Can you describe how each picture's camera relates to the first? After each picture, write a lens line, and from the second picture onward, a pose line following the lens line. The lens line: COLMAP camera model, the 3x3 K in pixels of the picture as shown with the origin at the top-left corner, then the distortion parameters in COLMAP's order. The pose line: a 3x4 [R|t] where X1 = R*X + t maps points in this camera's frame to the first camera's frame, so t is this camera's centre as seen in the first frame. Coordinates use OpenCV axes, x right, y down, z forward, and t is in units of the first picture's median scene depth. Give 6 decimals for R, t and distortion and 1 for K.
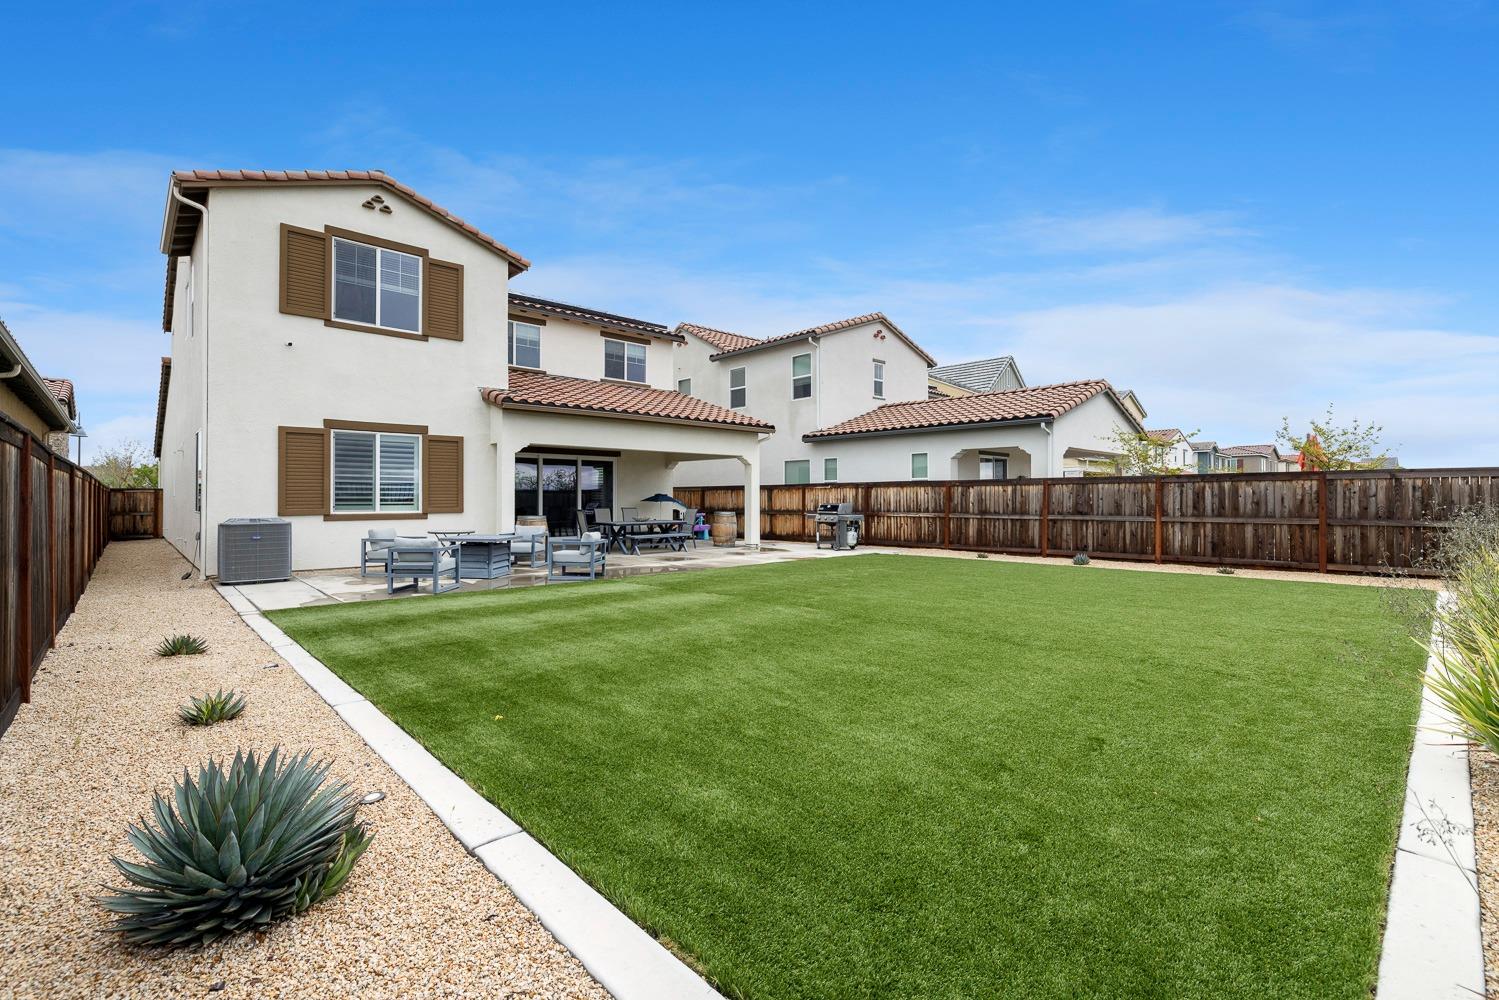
lens RADIAL K [[671.2, 0, 748.9], [0, 671.2, 494.4], [0, 0, 1]] dist [0.001356, -0.000261]
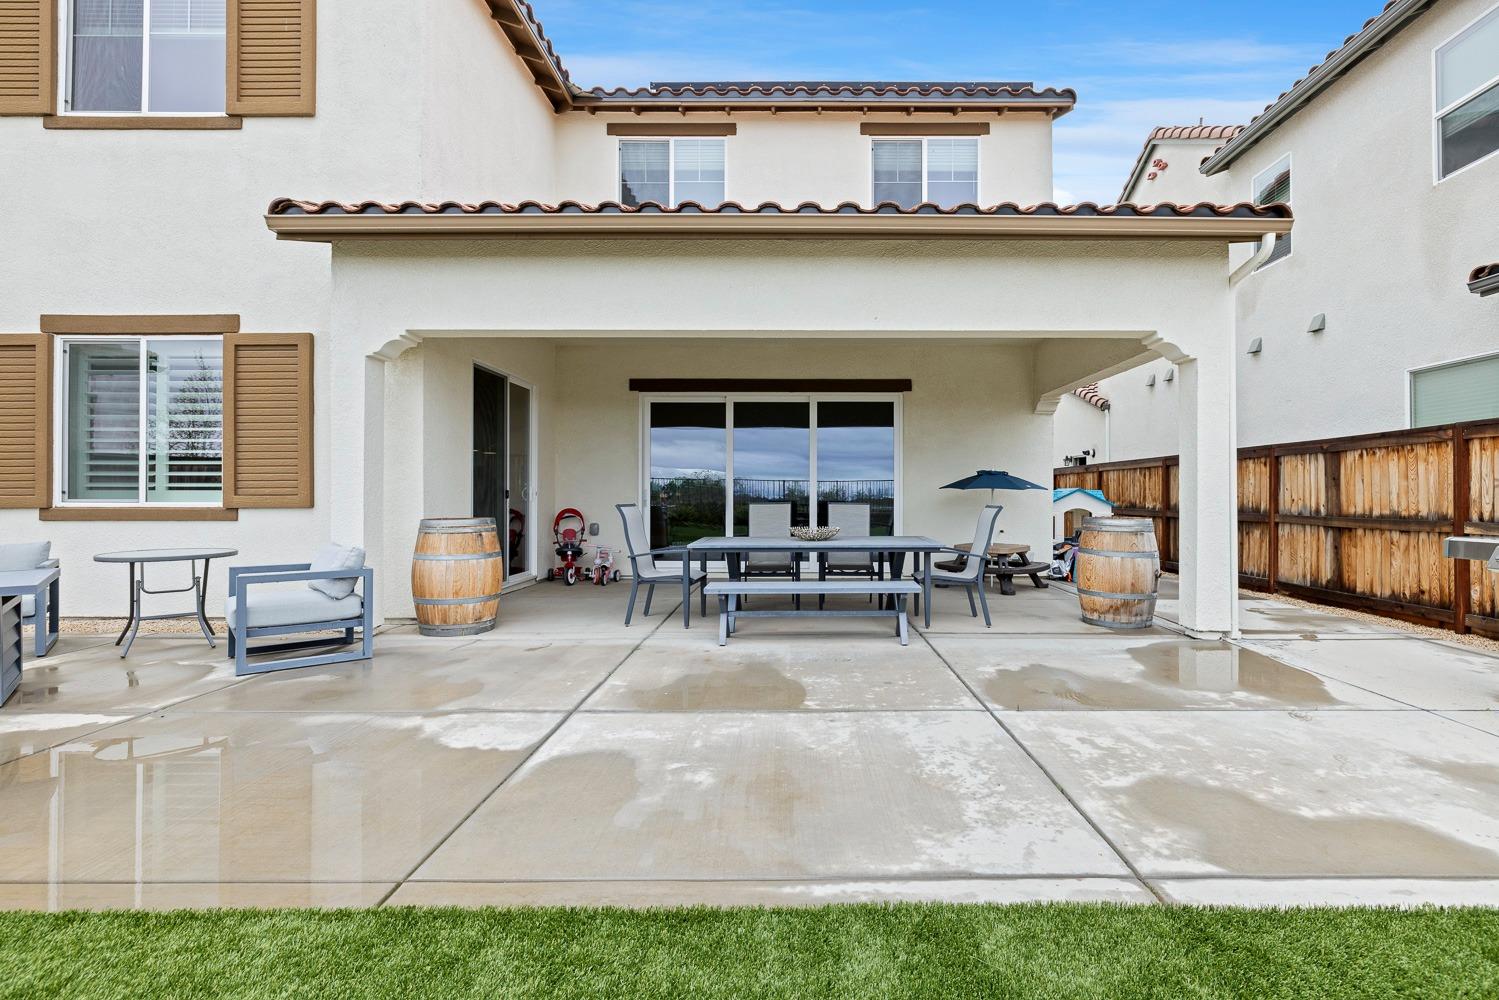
lens RADIAL K [[697.5, 0, 806.1], [0, 697.5, 490.9], [0, 0, 1]] dist [-0.002602, -0.000058]
pose [[0.733155, -0.003866, -0.680051, 0.118331], [0.003054, 0.999992, -0.002393, 0.018583], [0.680055, -0.000322, 0.733161, 0.918985]]
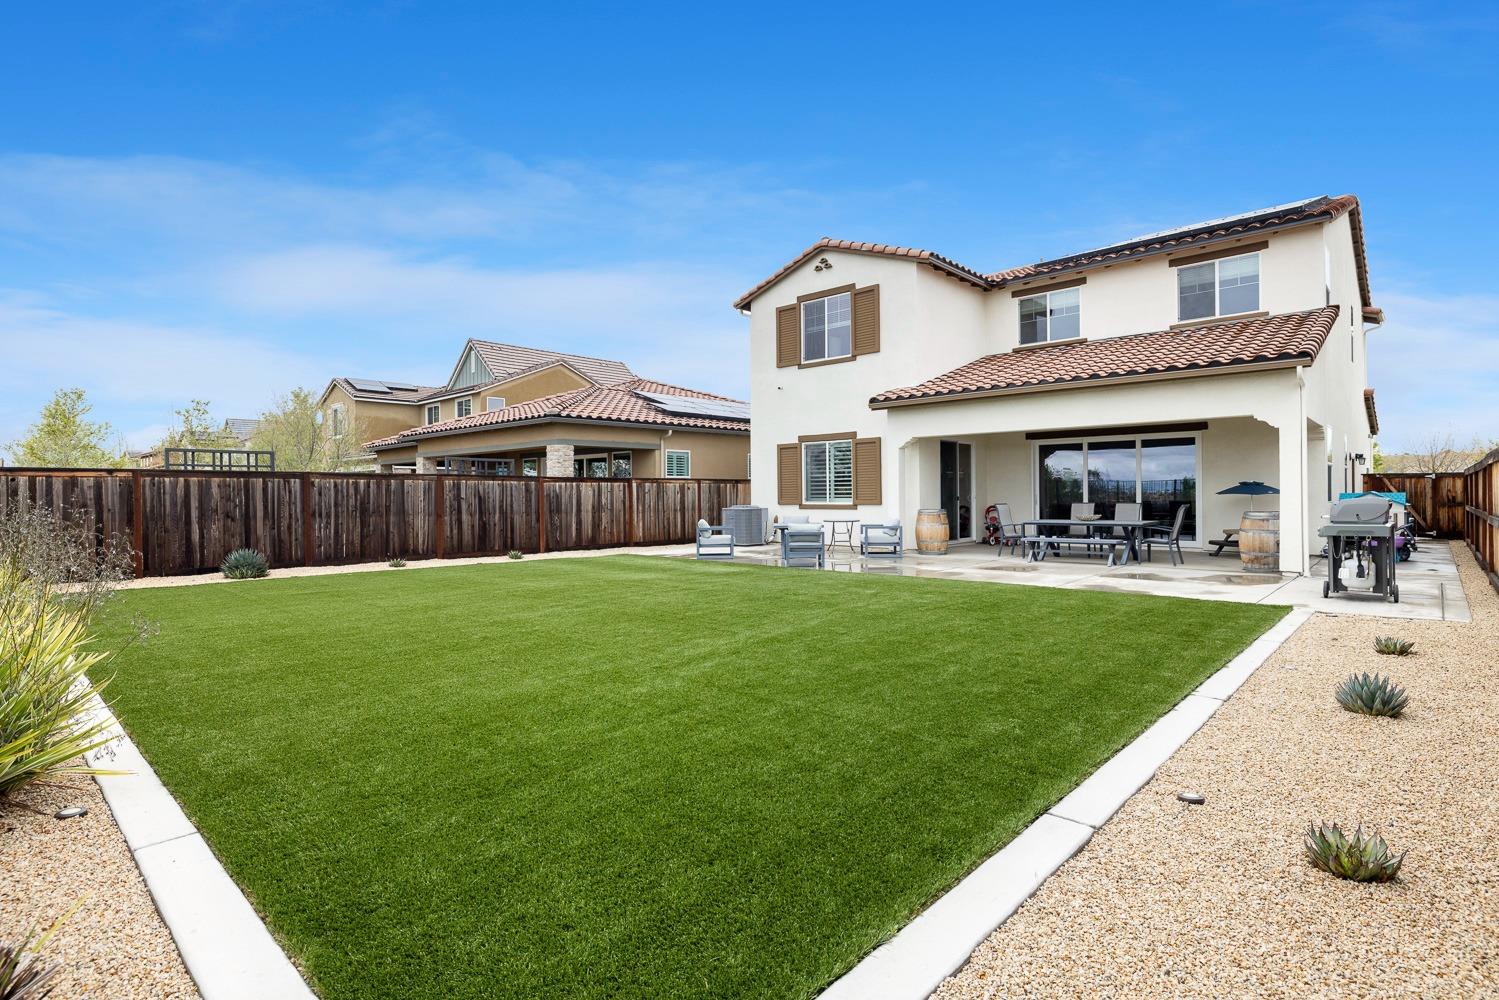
lens RADIAL K [[749.1, 0, 745.4], [0, 749.1, 494.1], [0, 0, 1]] dist [0.000142, -0.000053]
pose [[0.066796, 0.000651, -0.997766, 0.835900], [0.014396, 0.999895, 0.001617, 0.004065], [0.997663, -0.014472, 0.066779, 0.715383]]
